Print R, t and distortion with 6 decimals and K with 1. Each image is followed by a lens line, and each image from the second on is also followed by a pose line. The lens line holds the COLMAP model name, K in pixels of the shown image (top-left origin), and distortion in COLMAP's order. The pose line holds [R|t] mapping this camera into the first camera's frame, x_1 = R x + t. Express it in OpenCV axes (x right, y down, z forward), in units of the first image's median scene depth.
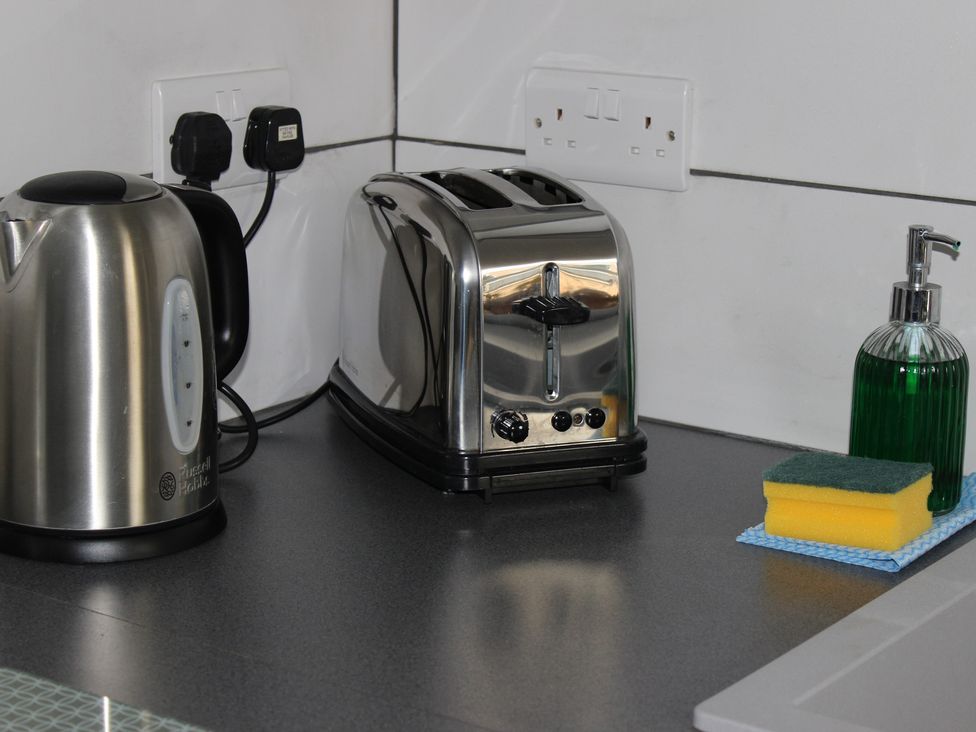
lens RADIAL K [[2024.9, 0, 488.0], [0, 2024.9, 366.0], [0, 0, 1]] dist [0.006532, 0.129620]
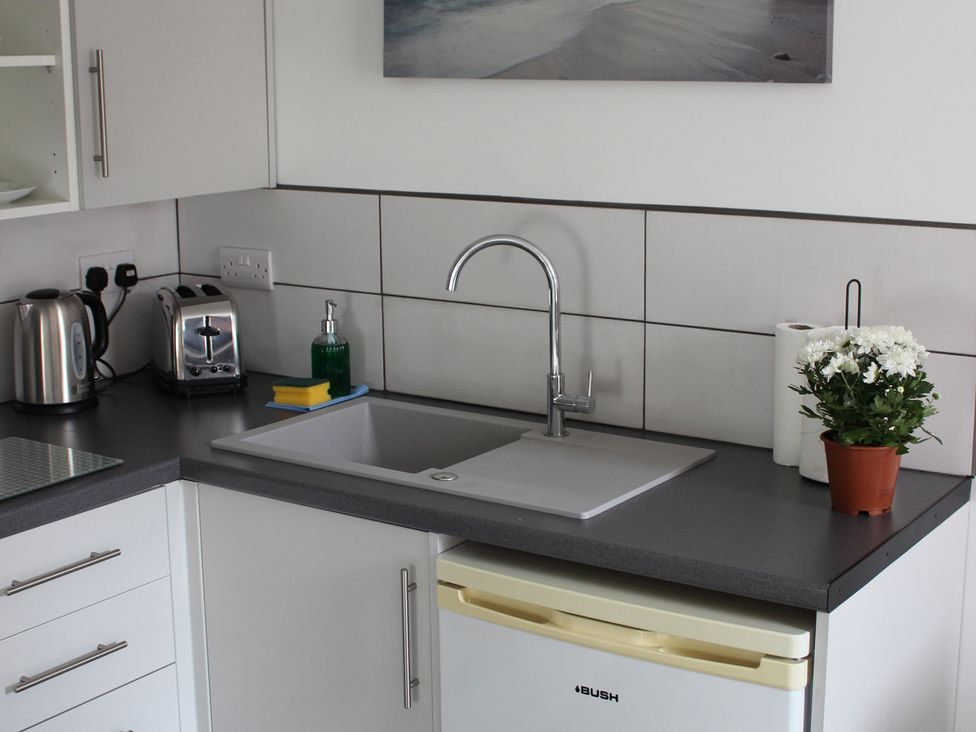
lens RADIAL K [[1445.6, 0, 488.0], [0, 1445.6, 366.0], [0, 0, 1]] dist [-0.134436, 0.045086]
pose [[0.999603, -0.022100, 0.017450, 0.366747], [0.022738, 0.999049, -0.037213, 0.100053], [-0.016611, 0.037595, 0.999155, -1.003348]]
